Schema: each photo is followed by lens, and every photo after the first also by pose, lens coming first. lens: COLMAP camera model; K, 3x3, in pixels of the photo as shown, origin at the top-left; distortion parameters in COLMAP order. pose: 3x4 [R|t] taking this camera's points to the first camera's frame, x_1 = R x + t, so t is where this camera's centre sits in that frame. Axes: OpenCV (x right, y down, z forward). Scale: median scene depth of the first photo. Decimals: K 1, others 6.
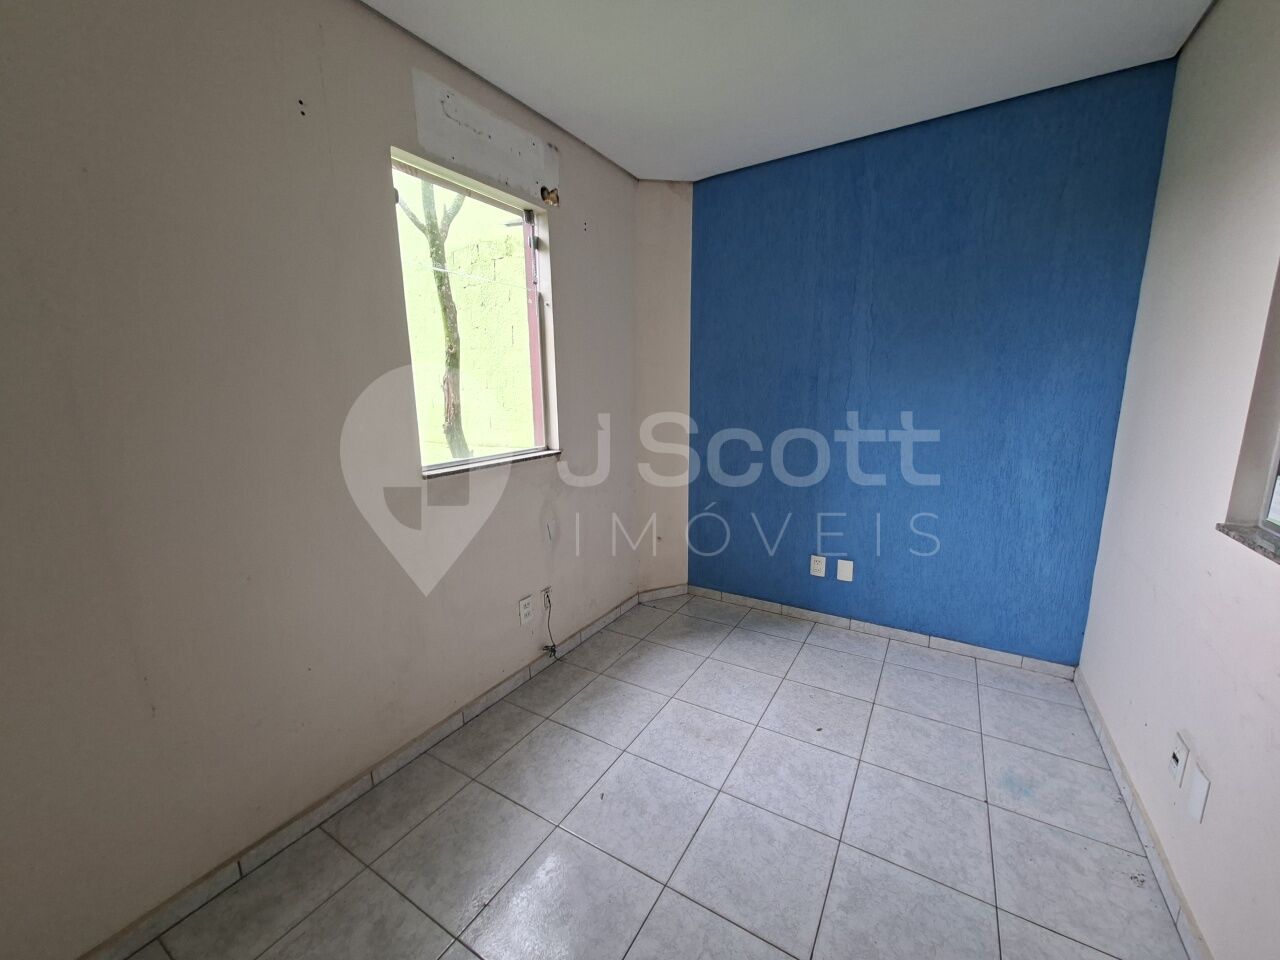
lens RADIAL K [[505.0, 0, 640.6], [0, 505.0, 483.2], [0, 0, 1]] dist [-0.001874, 0.000438]
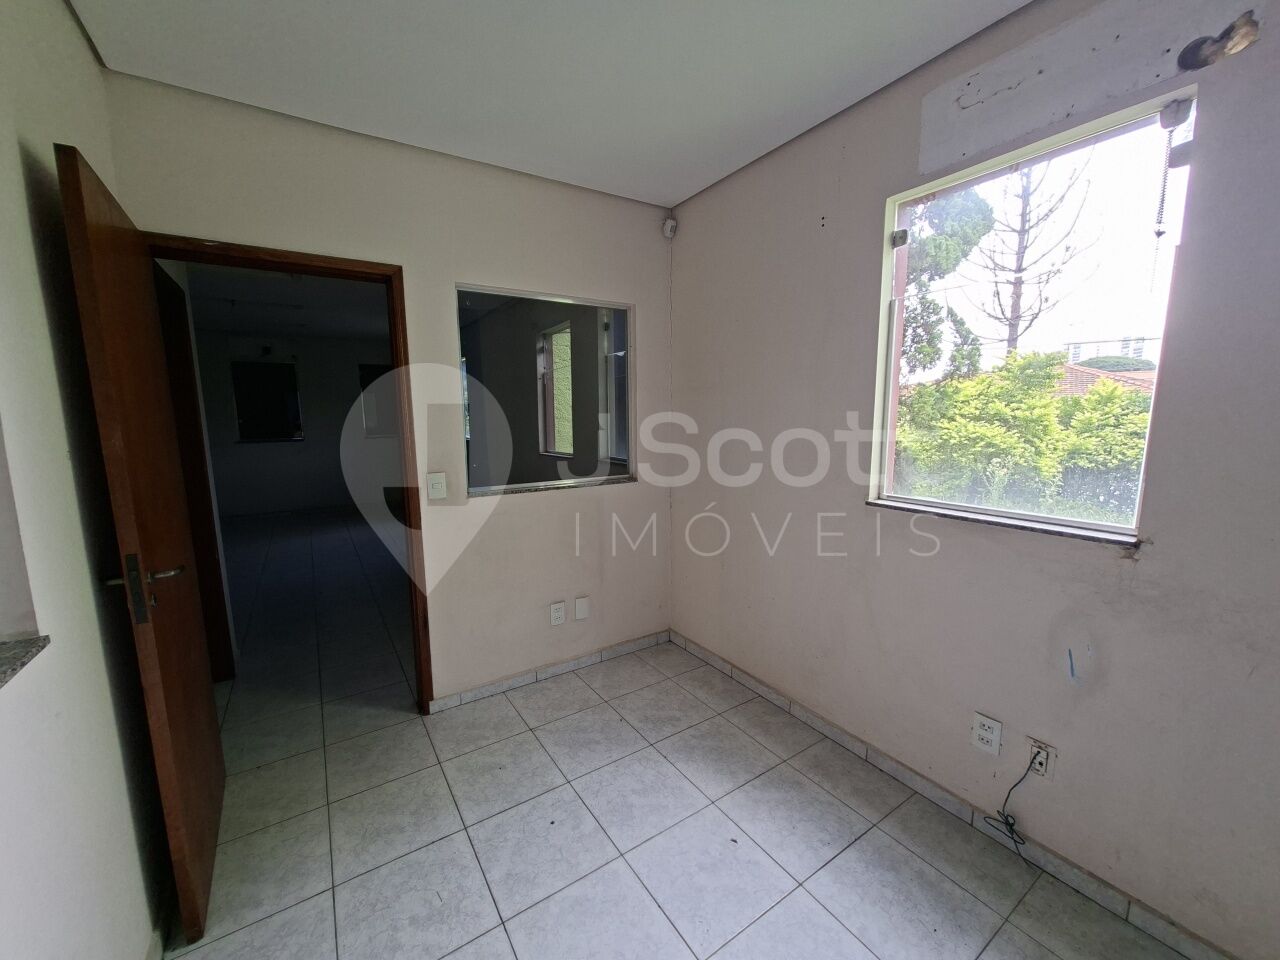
lens RADIAL K [[505.0, 0, 640.6], [0, 505.0, 483.2], [0, 0, 1]] dist [-0.001874, 0.000438]
pose [[-0.423446, 0.146643, -0.893974, 0.713469], [-0.152203, 0.961269, 0.229776, -0.222546], [0.893044, 0.233363, -0.384726, 0.976197]]
